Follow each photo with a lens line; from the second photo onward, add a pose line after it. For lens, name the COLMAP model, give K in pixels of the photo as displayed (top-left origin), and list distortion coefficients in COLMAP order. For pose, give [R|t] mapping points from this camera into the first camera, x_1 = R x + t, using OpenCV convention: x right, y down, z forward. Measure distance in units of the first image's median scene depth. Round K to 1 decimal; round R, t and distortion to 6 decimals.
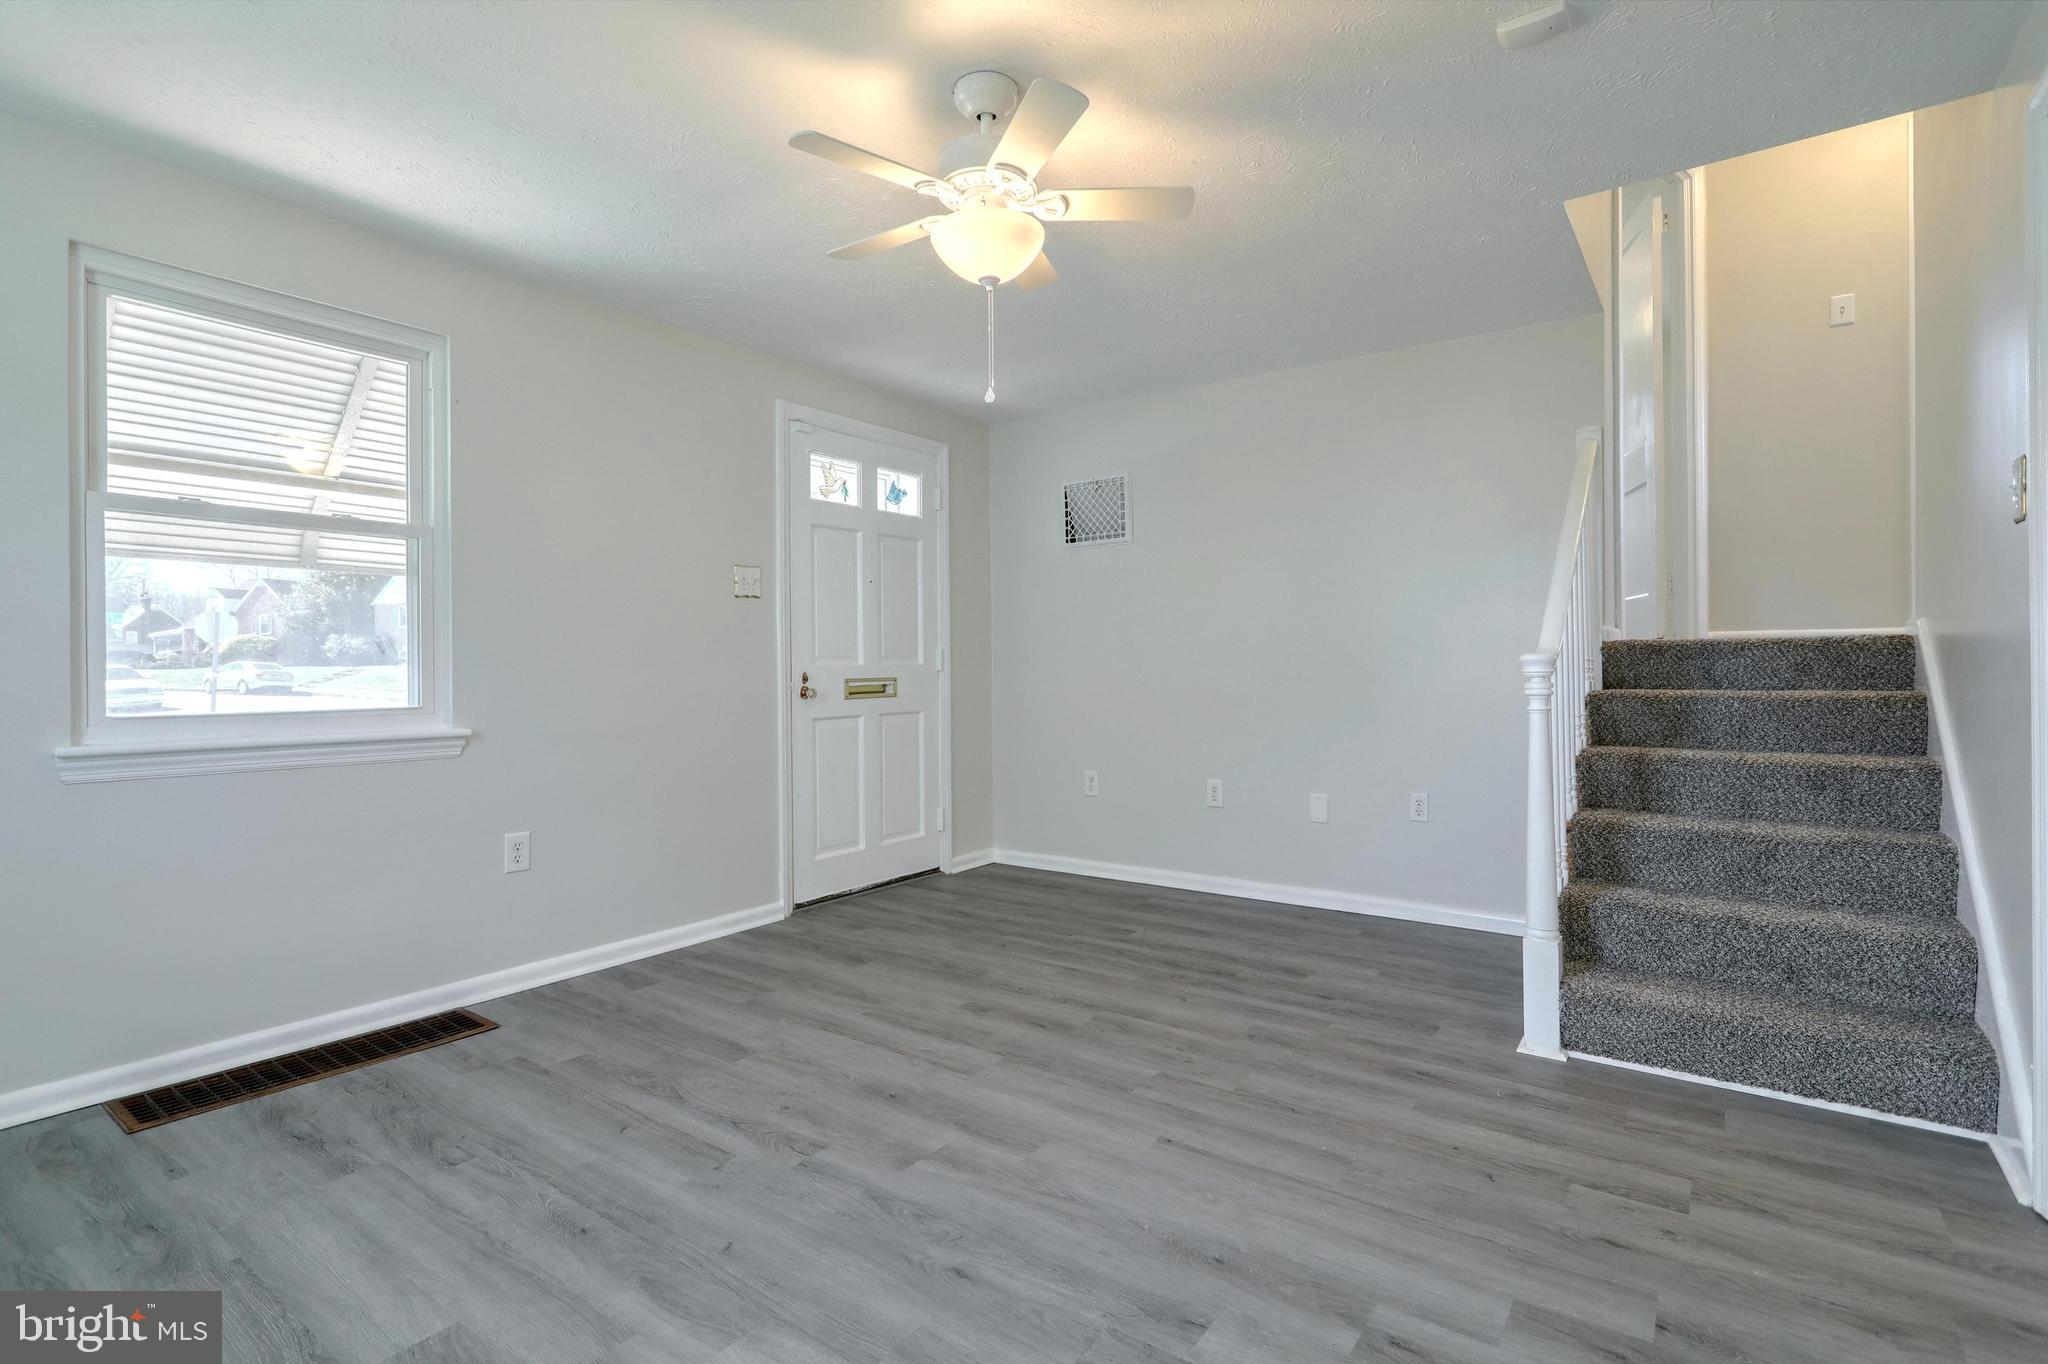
lens RADIAL K [[973.7, 0, 1025.7], [0, 973.7, 665.2], [0, 0, 1]] dist [-0.002730, 0.003546]
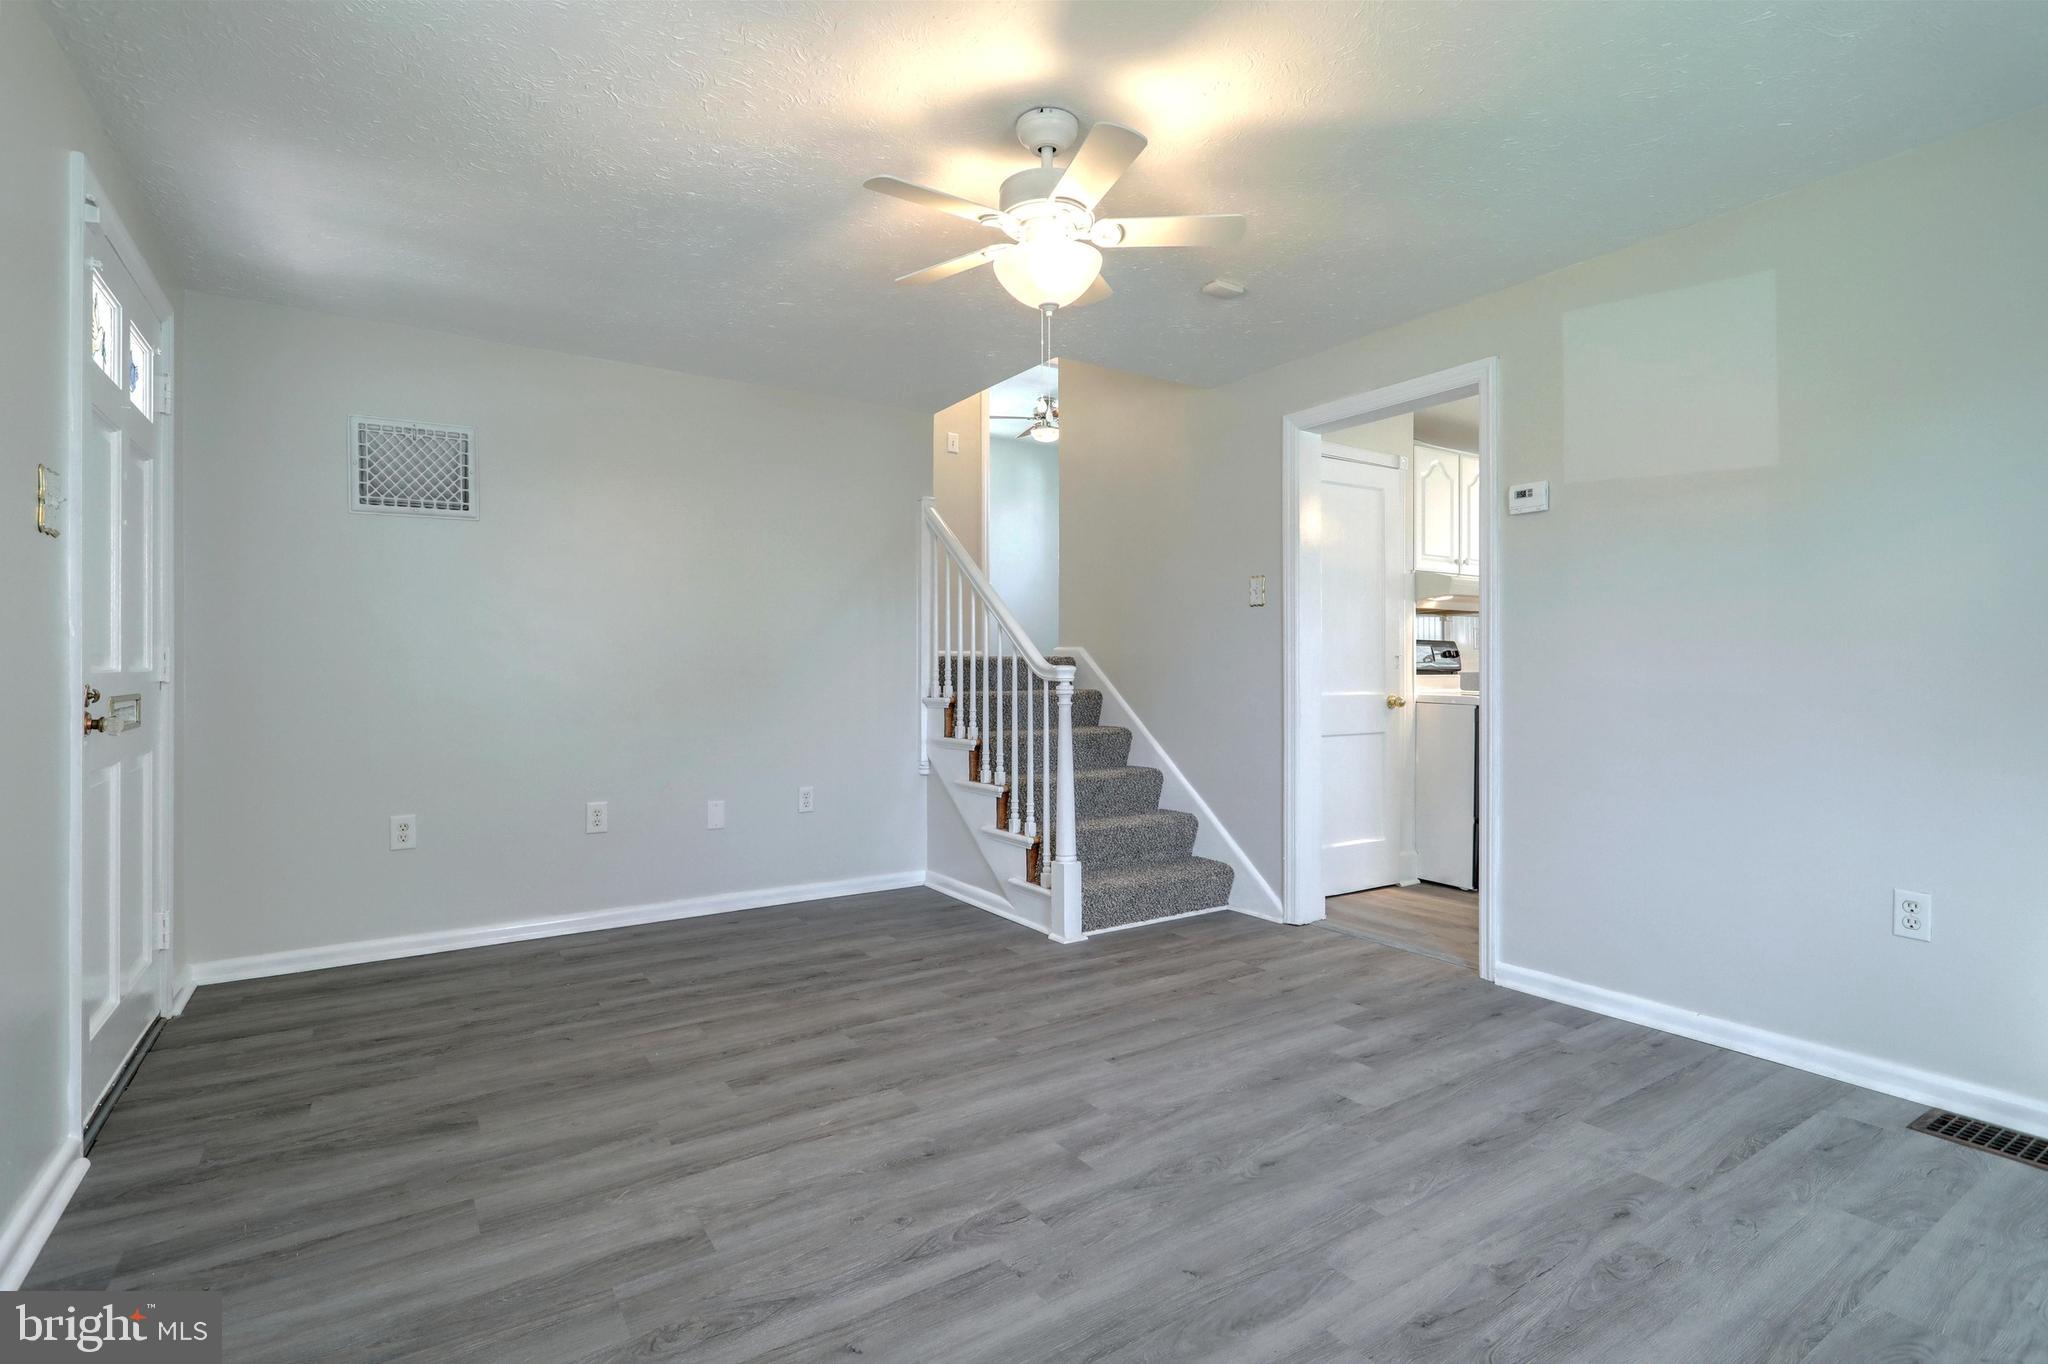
lens RADIAL K [[973.7, 0, 1021.8], [0, 973.7, 664.0], [0, 0, 1]] dist [-0.002730, 0.003546]
pose [[0.351544, 0.012715, 0.936085, -0.614572], [-0.002003, 0.999916, -0.012830, 0.002003], [-0.936169, 0.002635, 0.351540, 0.391257]]
